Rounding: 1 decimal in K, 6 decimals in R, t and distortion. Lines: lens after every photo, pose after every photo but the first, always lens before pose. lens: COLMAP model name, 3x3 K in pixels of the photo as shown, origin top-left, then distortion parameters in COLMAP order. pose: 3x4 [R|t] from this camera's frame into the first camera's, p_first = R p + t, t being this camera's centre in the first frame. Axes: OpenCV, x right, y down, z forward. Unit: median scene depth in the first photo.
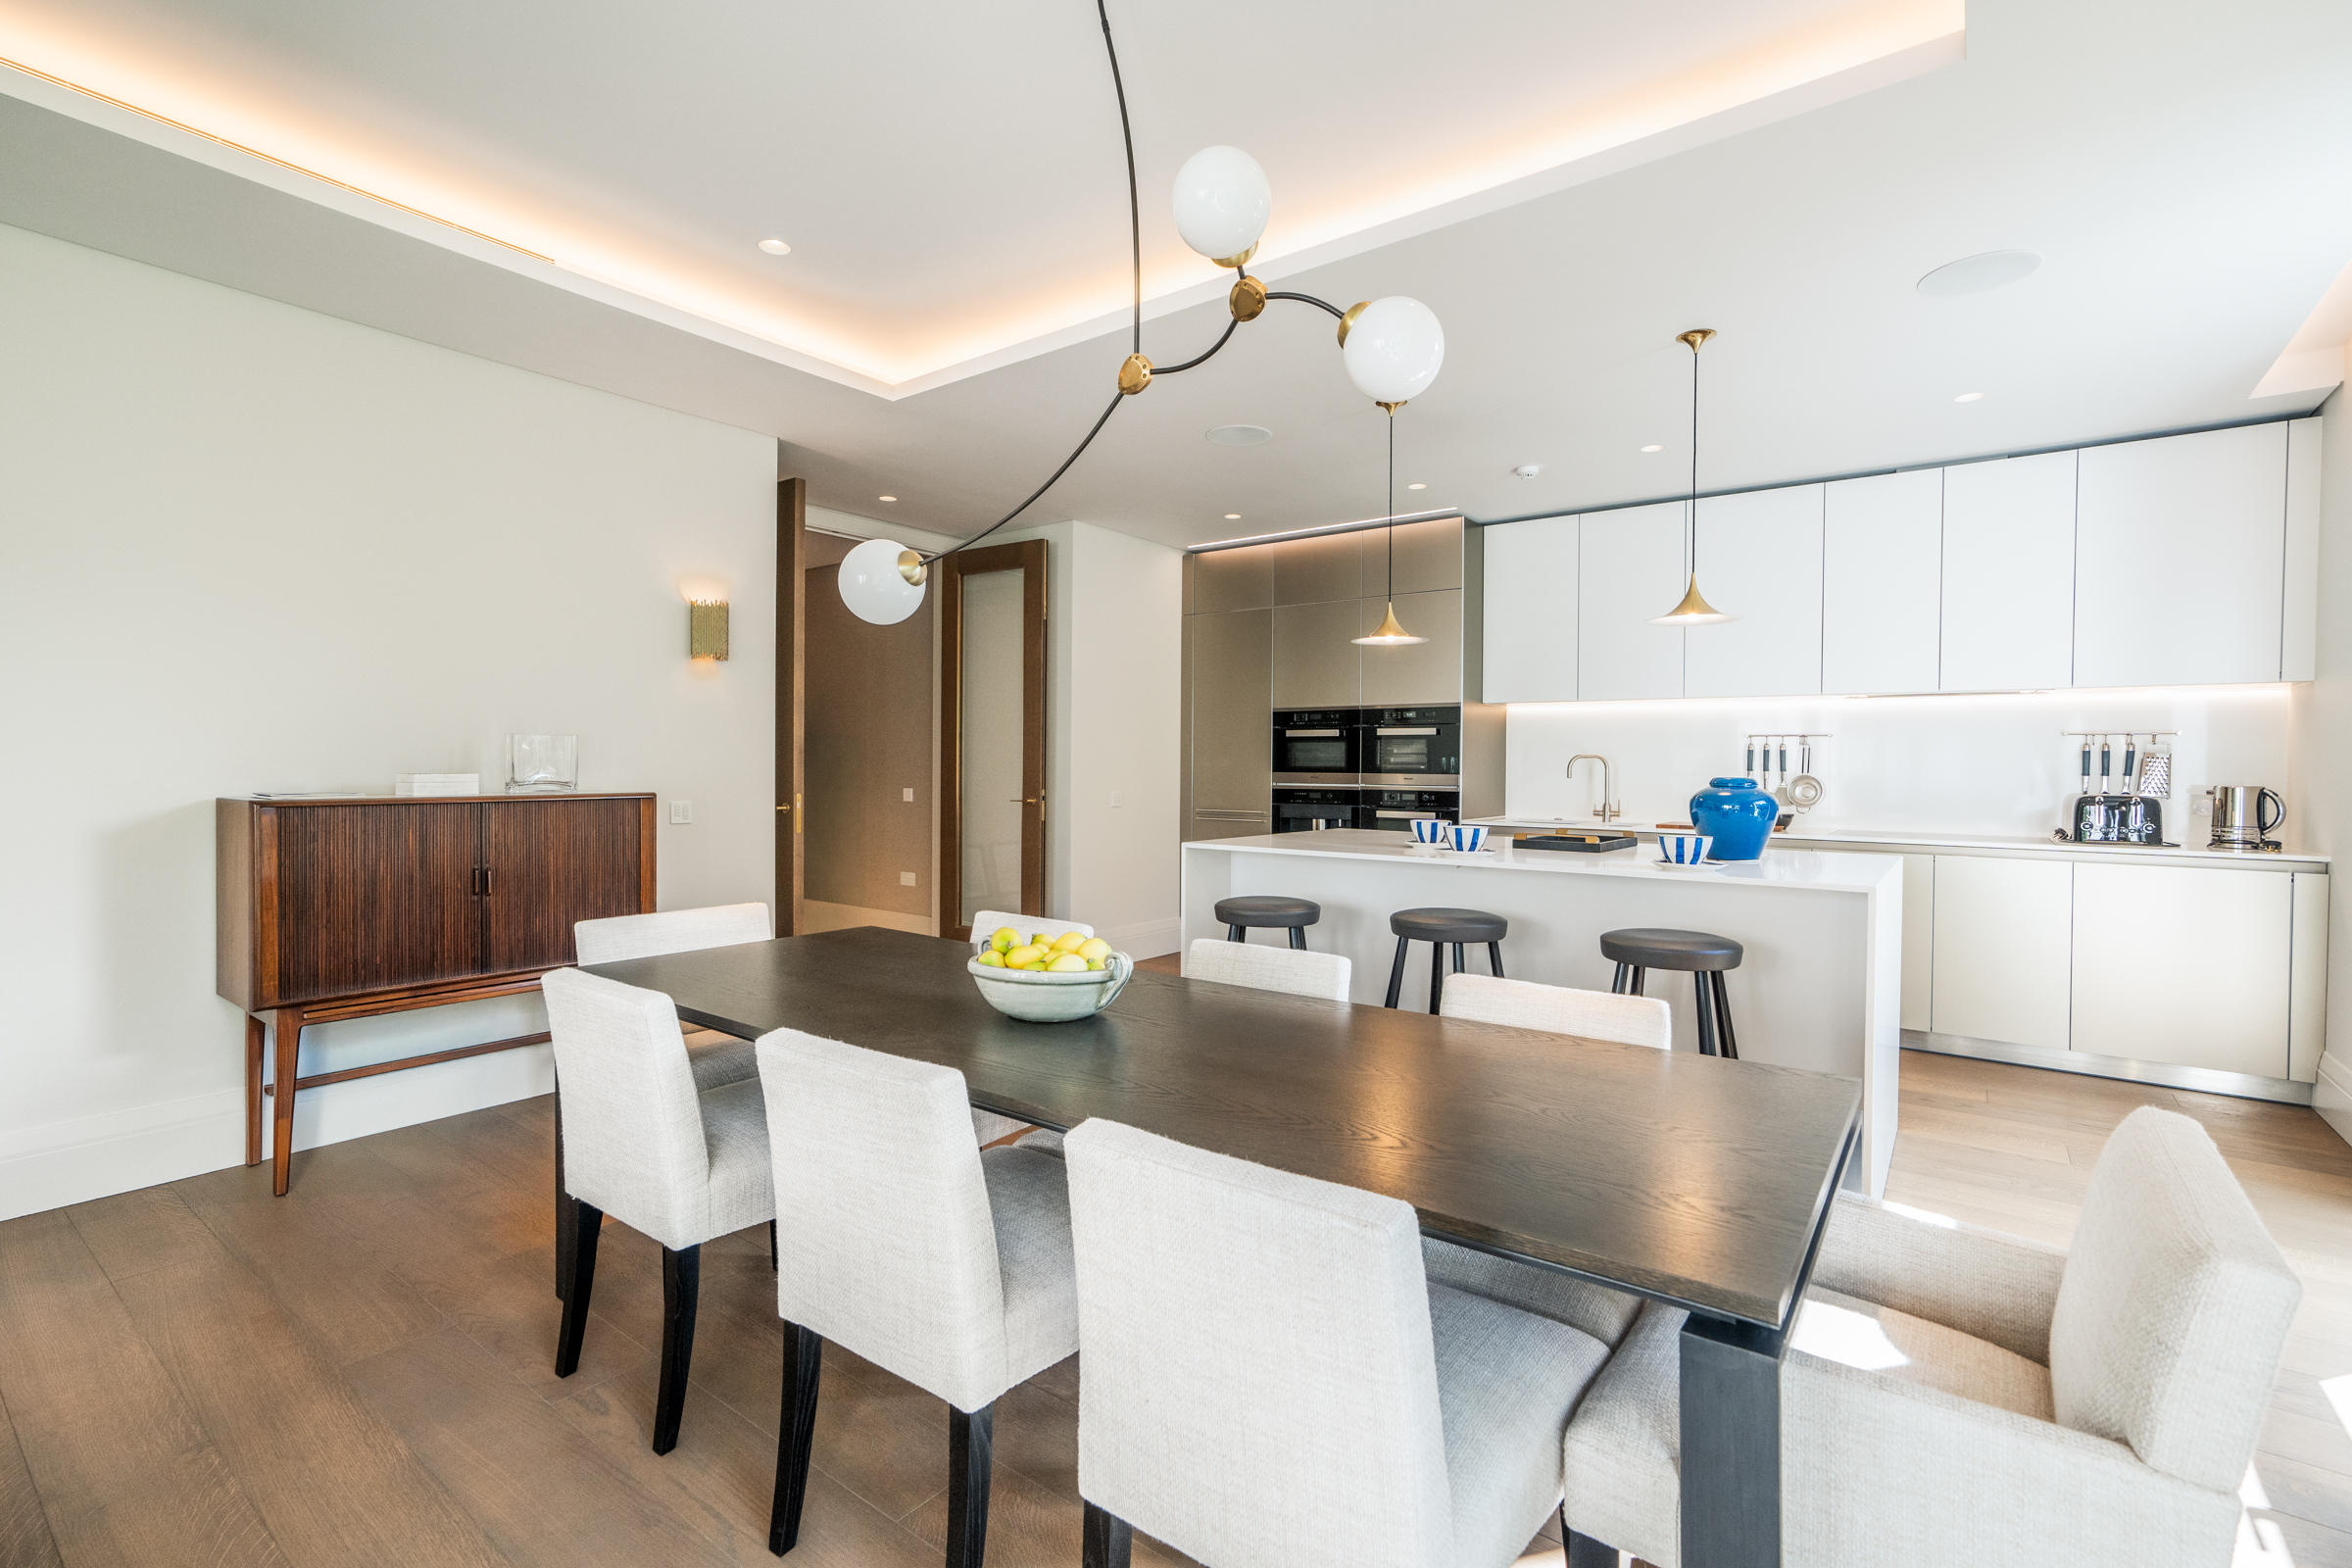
lens RADIAL K [[1066.7, 0, 1179.0], [0, 1066.7, 781.6], [0, 0, 1]] dist [-0.002177, 0.001289]
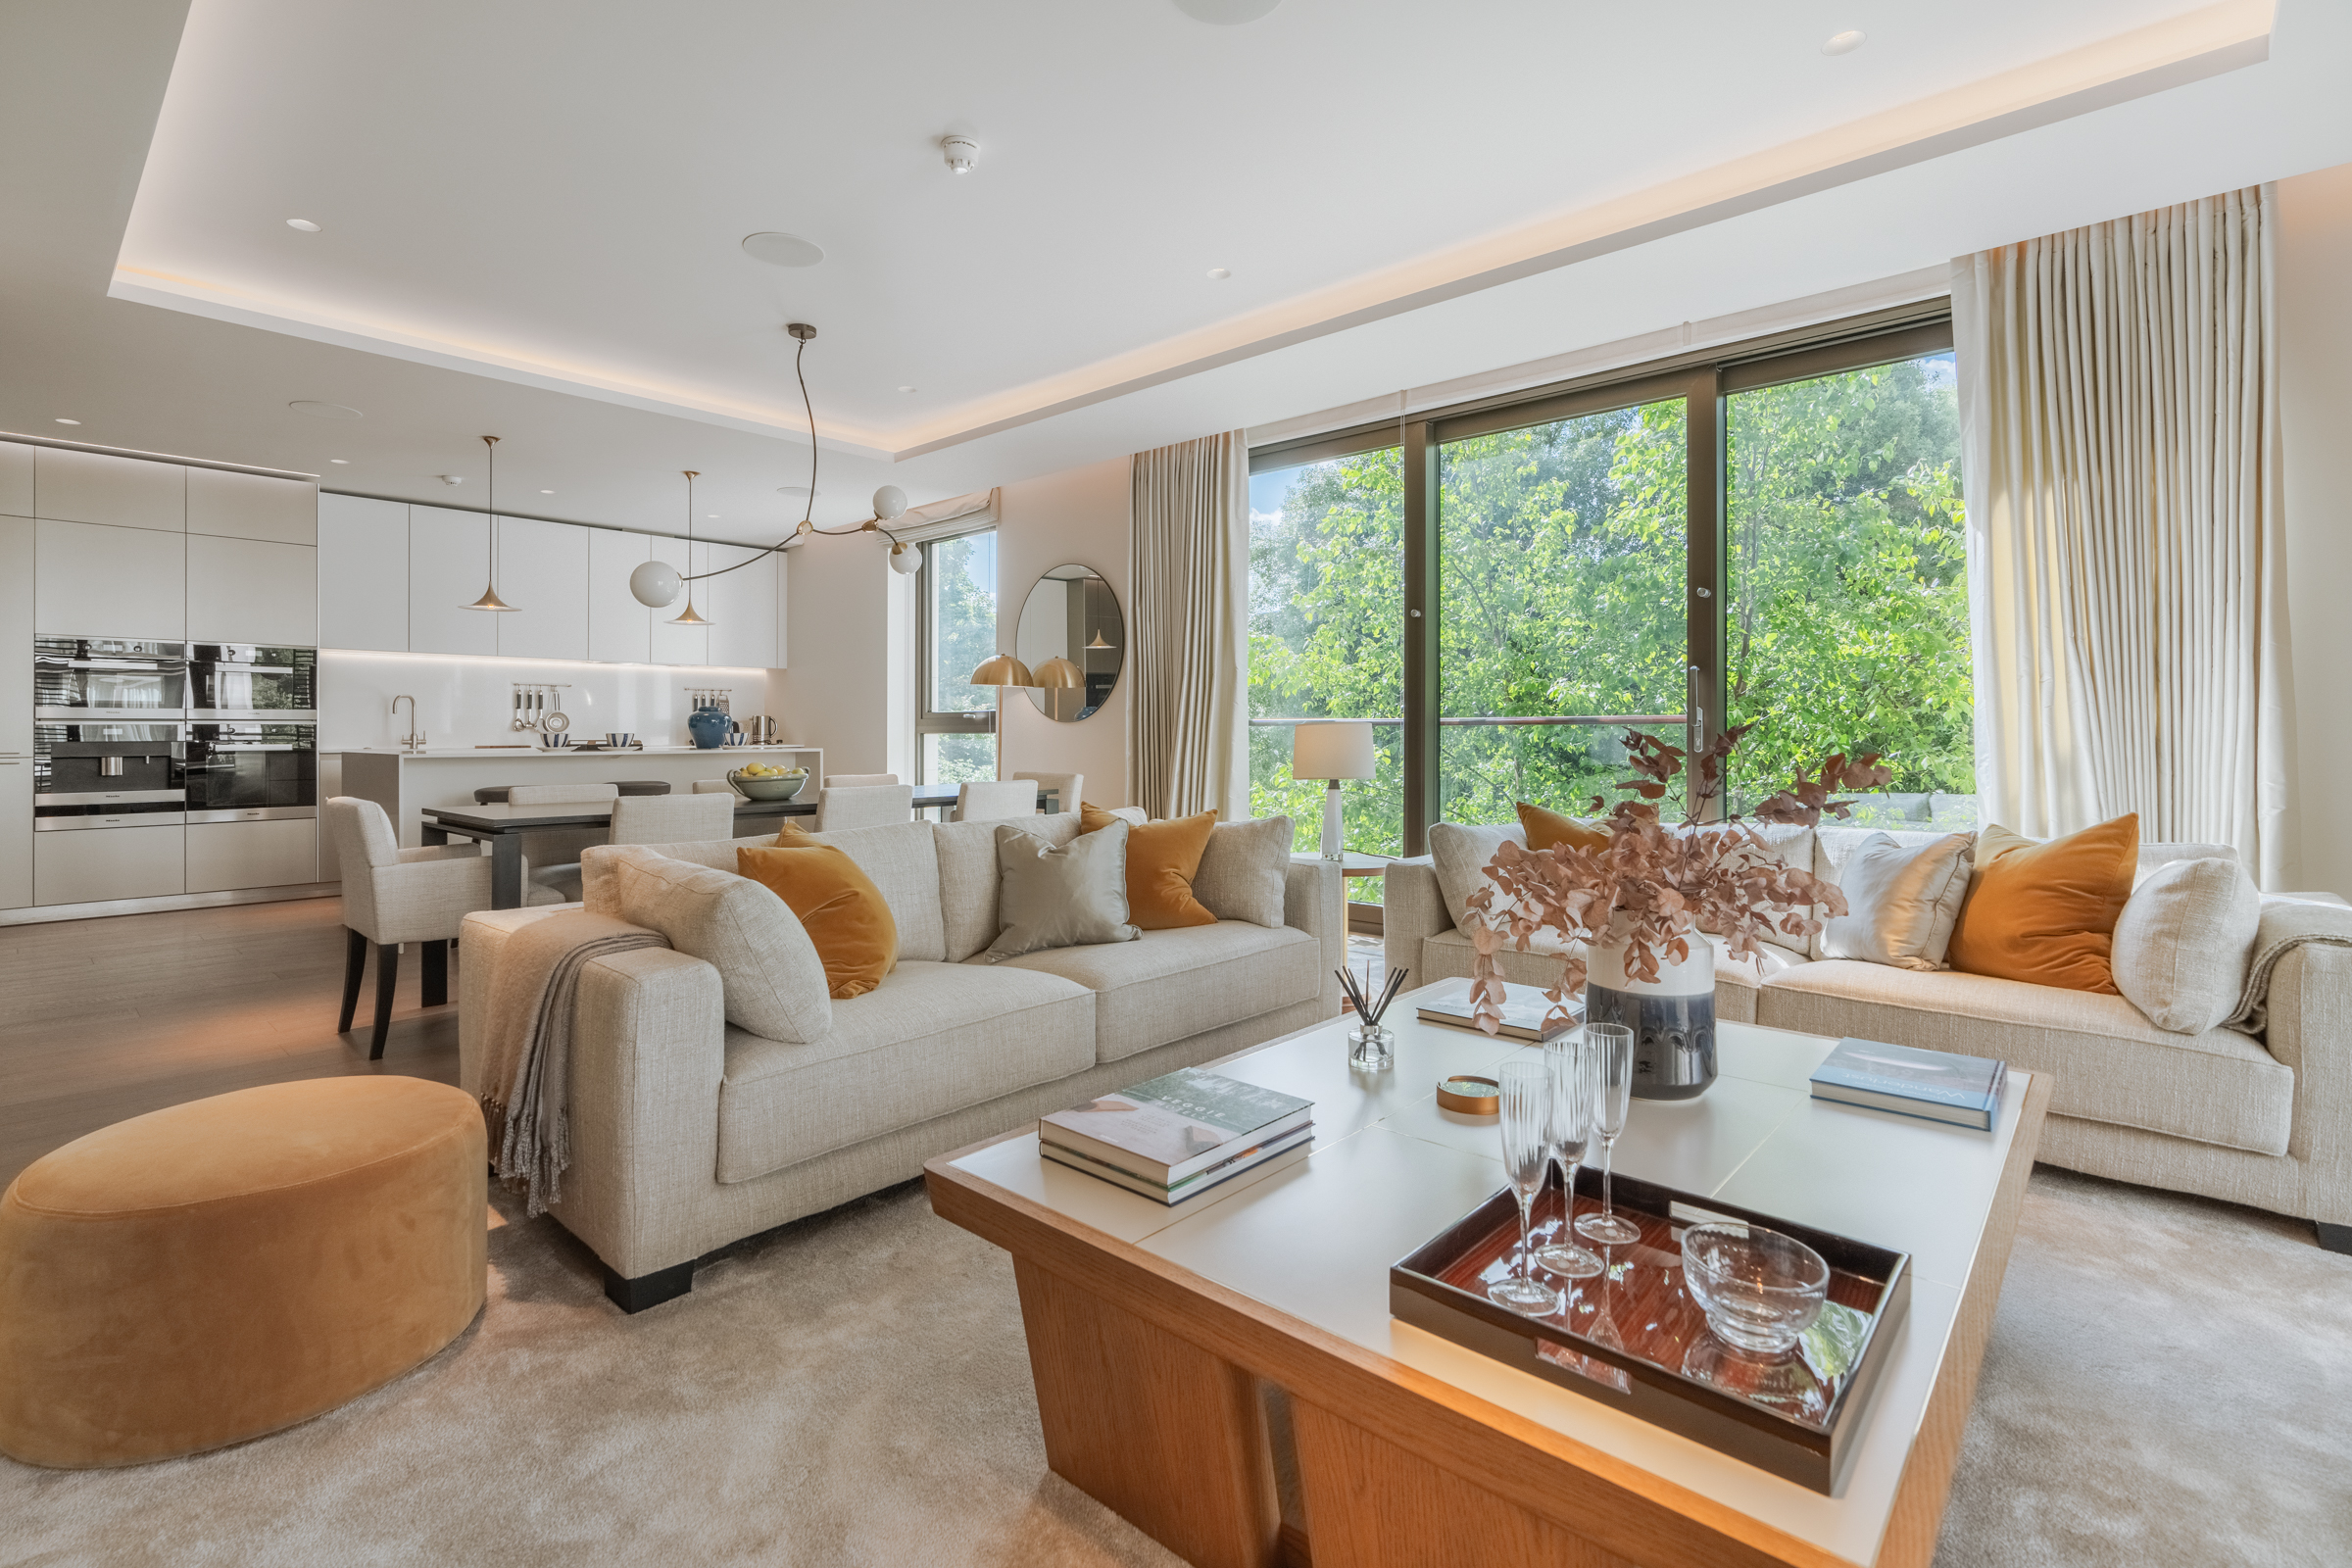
lens RADIAL K [[1066.7, 0, 1179.0], [0, 1066.7, 781.6], [0, 0, 1]] dist [-0.002177, 0.001289]
pose [[0.083014, -0.061799, 0.994630, -1.021348], [0.016850, 0.998020, 0.060603, 0.020156], [-0.996406, 0.011728, 0.083891, -0.009332]]
